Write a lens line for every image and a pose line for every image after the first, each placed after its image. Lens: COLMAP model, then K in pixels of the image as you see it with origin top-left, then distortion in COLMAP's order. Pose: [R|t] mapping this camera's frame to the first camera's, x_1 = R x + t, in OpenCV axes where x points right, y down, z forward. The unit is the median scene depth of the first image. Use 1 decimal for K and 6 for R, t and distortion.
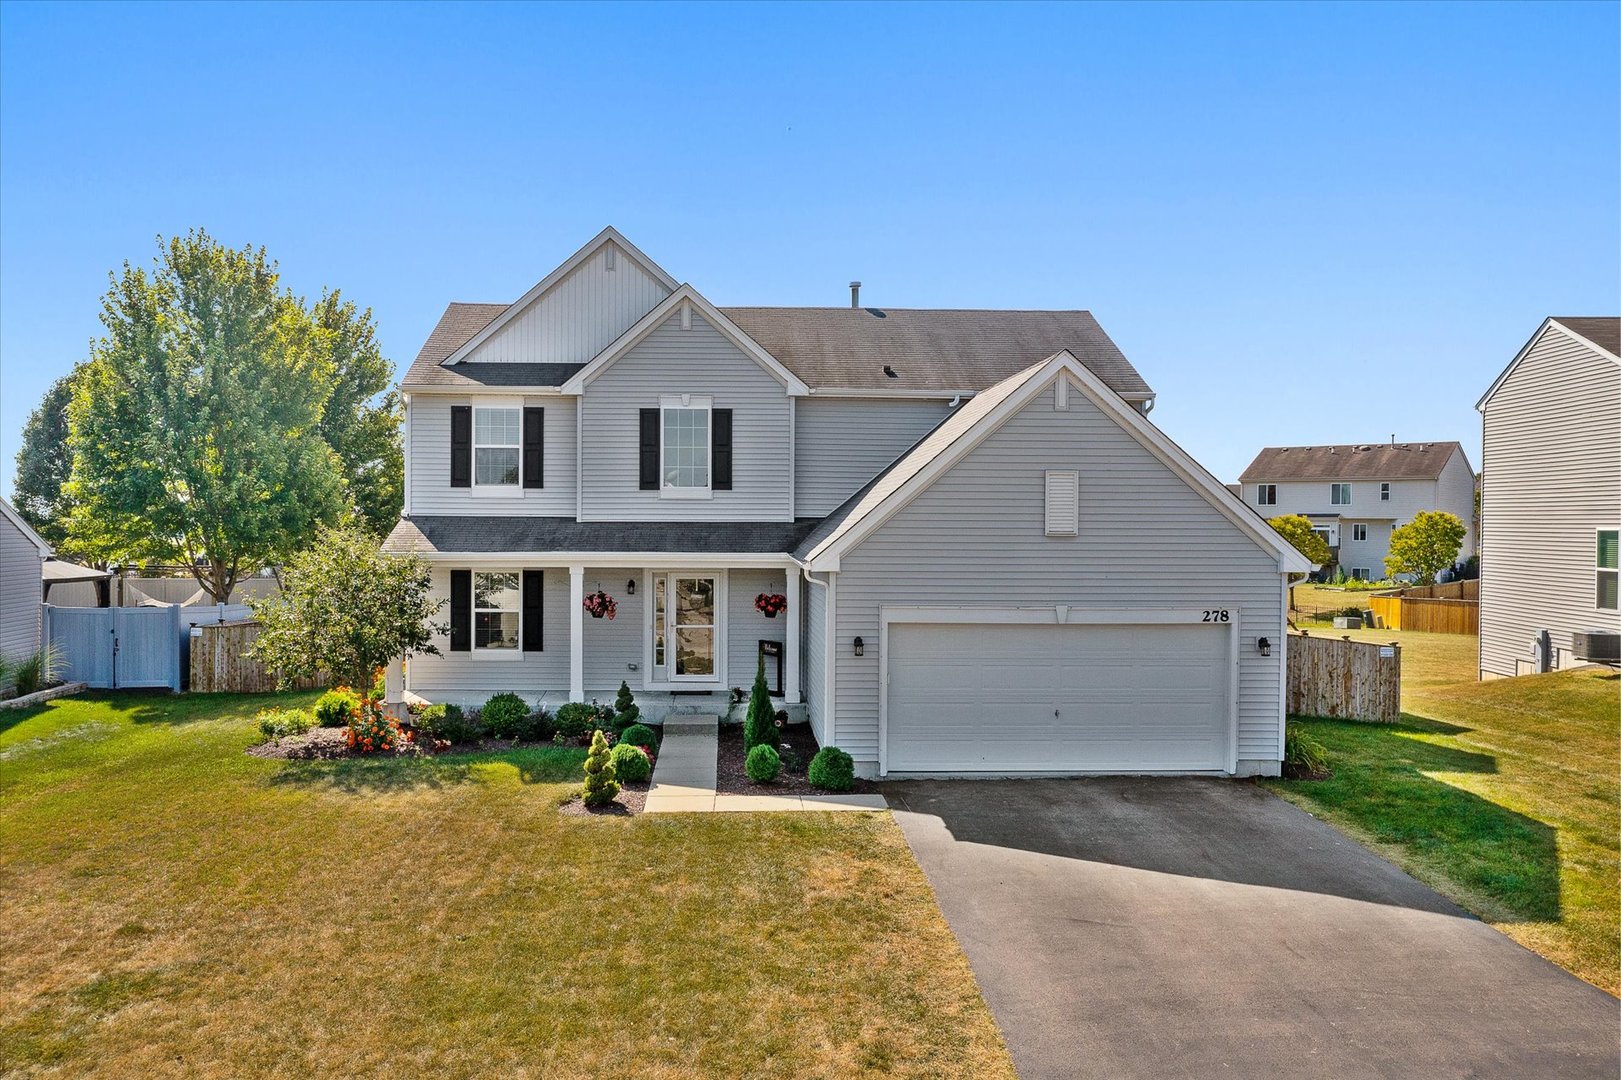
lens RADIAL K [[1299.8, 0, 810.6], [0, 1299.8, 540.8], [0, 0, 1]] dist [-0.021521, 0.001866]
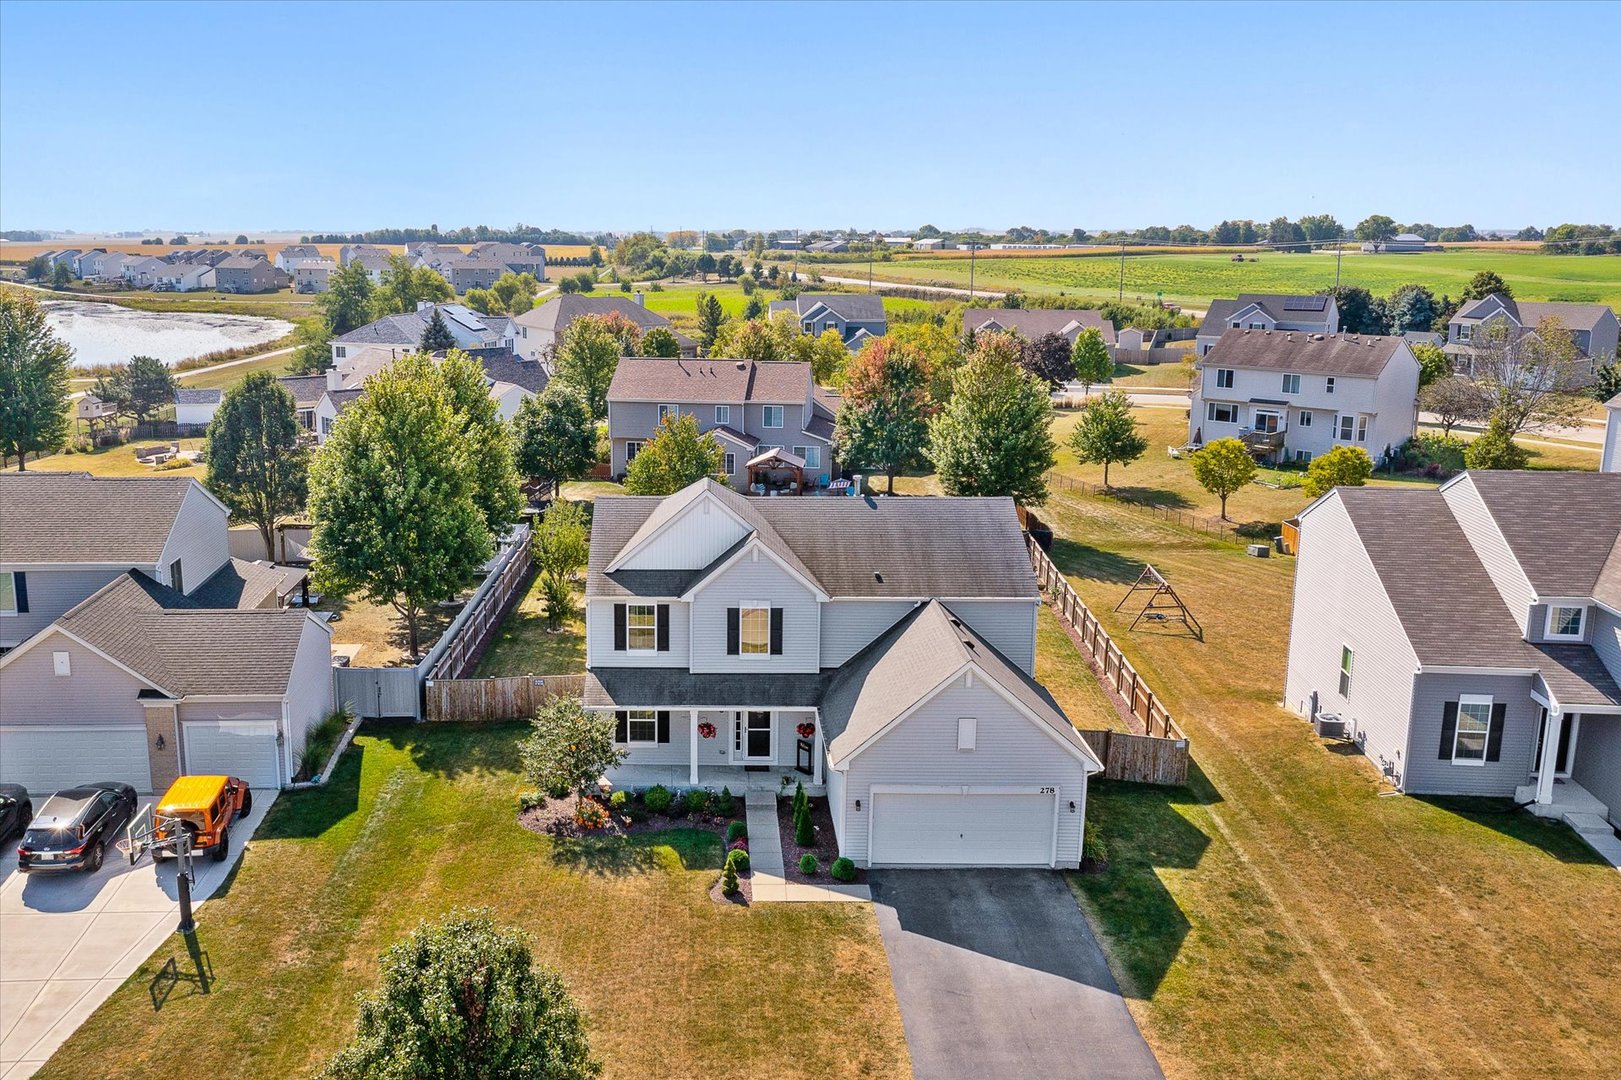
lens RADIAL K [[1402.6, 0, 718.7], [0, 1402.6, 496.1], [0, 0, 1]] dist [-0.015297, -0.002734]
pose [[0.998574, 0.008650, -0.052671, -0.049154], [0.001477, 0.981927, 0.189252, -0.583899], [0.053356, -0.189060, 0.980515, -0.738753]]
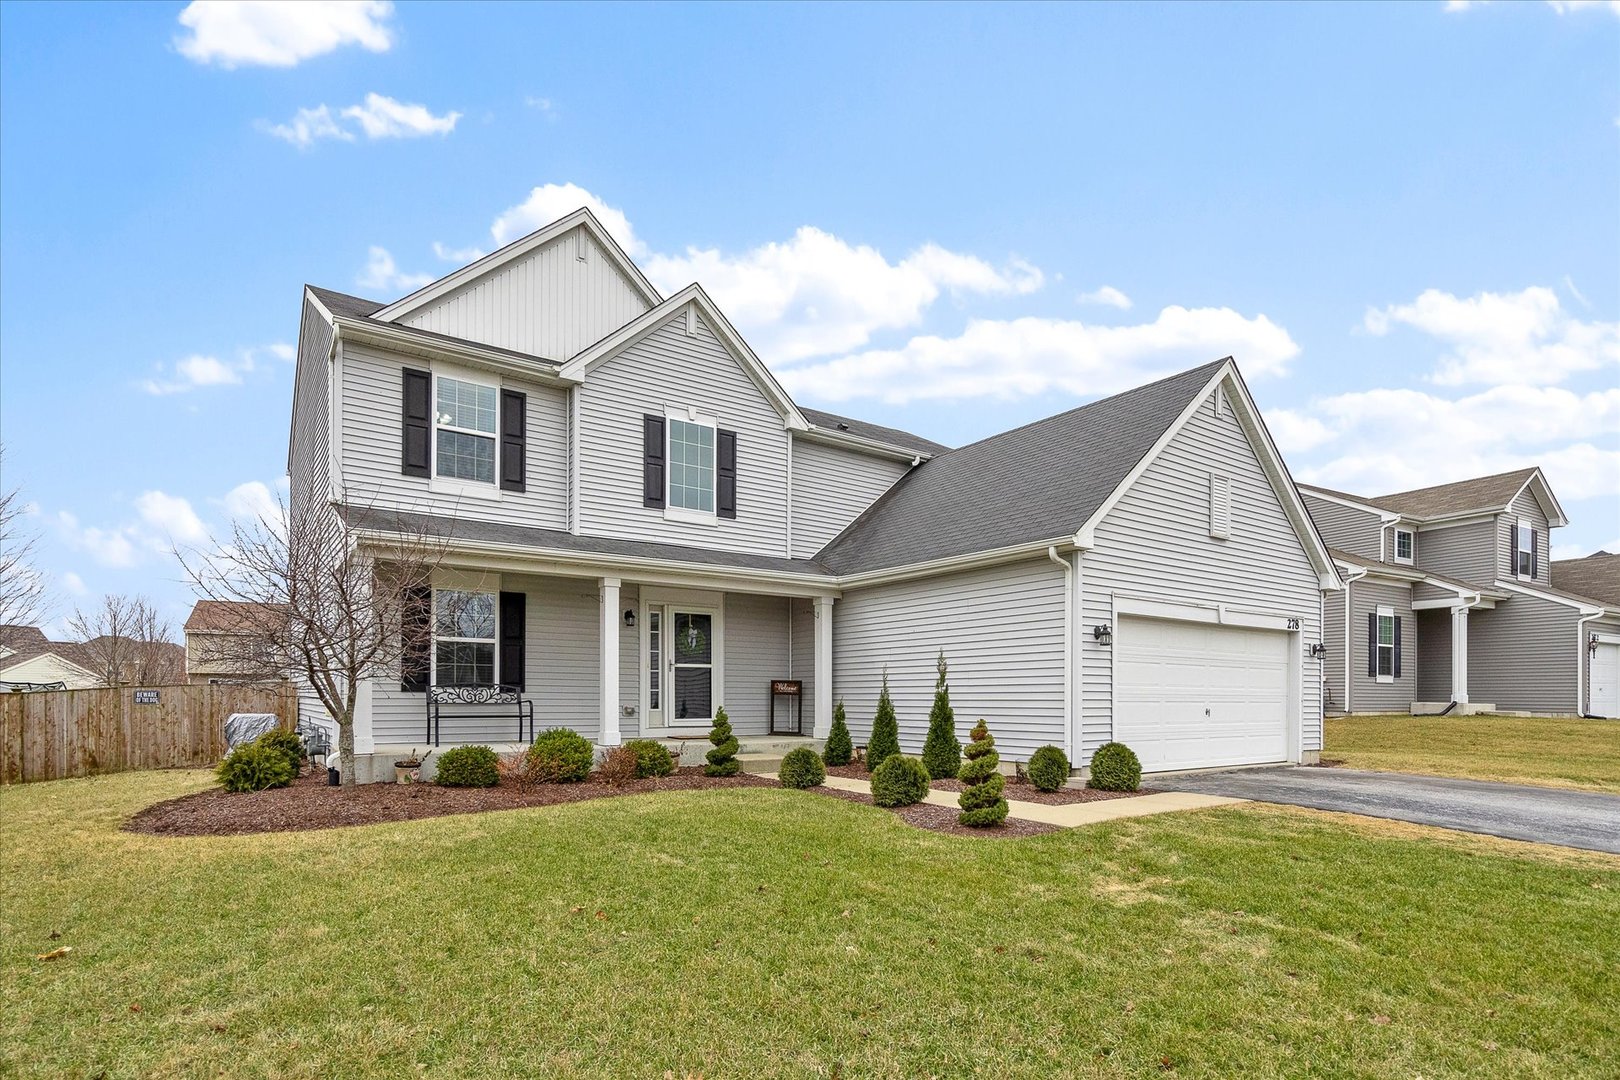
lens RADIAL K [[823.7, 0, 796.3], [0, 823.7, 696.4], [0, 0, 1]] dist [-0.004847, -0.002172]
pose [[0.849572, -0.001839, 0.527470, -0.336716], [0.012218, 0.999794, -0.016192, 0.098414], [-0.527331, 0.020201, 0.849420, 0.480165]]
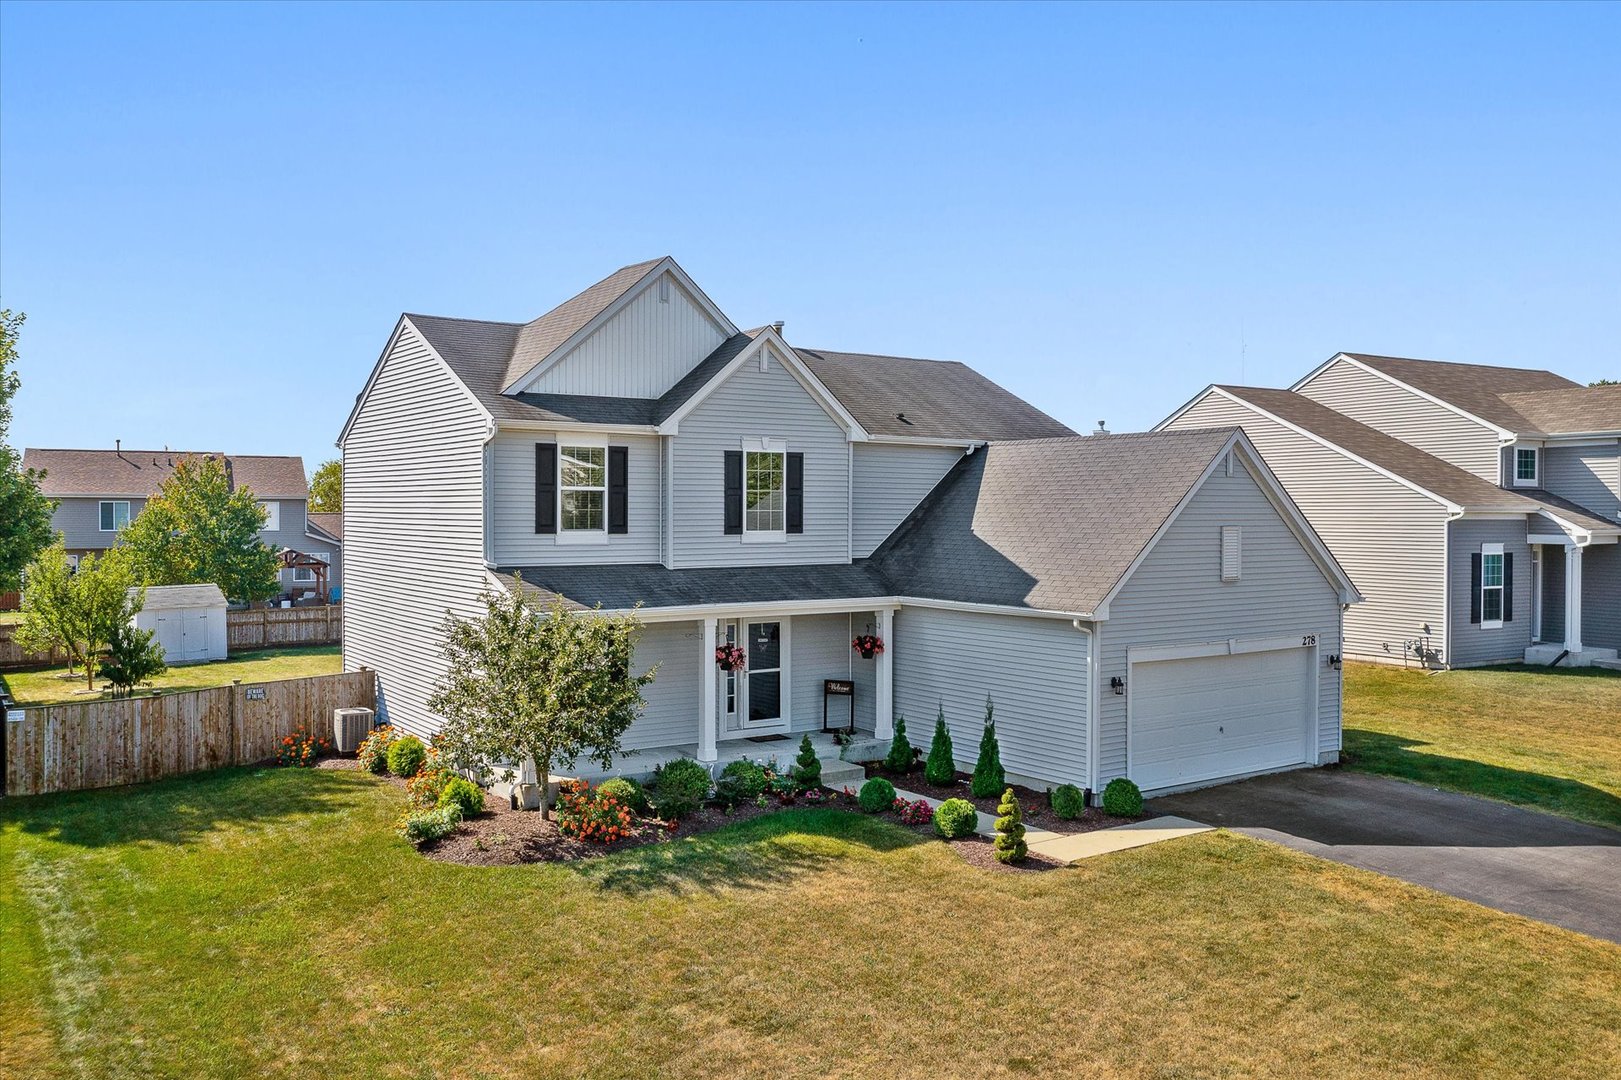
lens RADIAL K [[1299.8, 0, 776.5], [0, 1299.8, 508.5], [0, 0, 1]] dist [-0.021521, 0.001866]
pose [[0.853684, -0.001725, 0.520789, -0.604765], [0.009681, 0.999874, -0.012557, -0.045997], [-0.520702, 0.015761, 0.853593, 0.151340]]
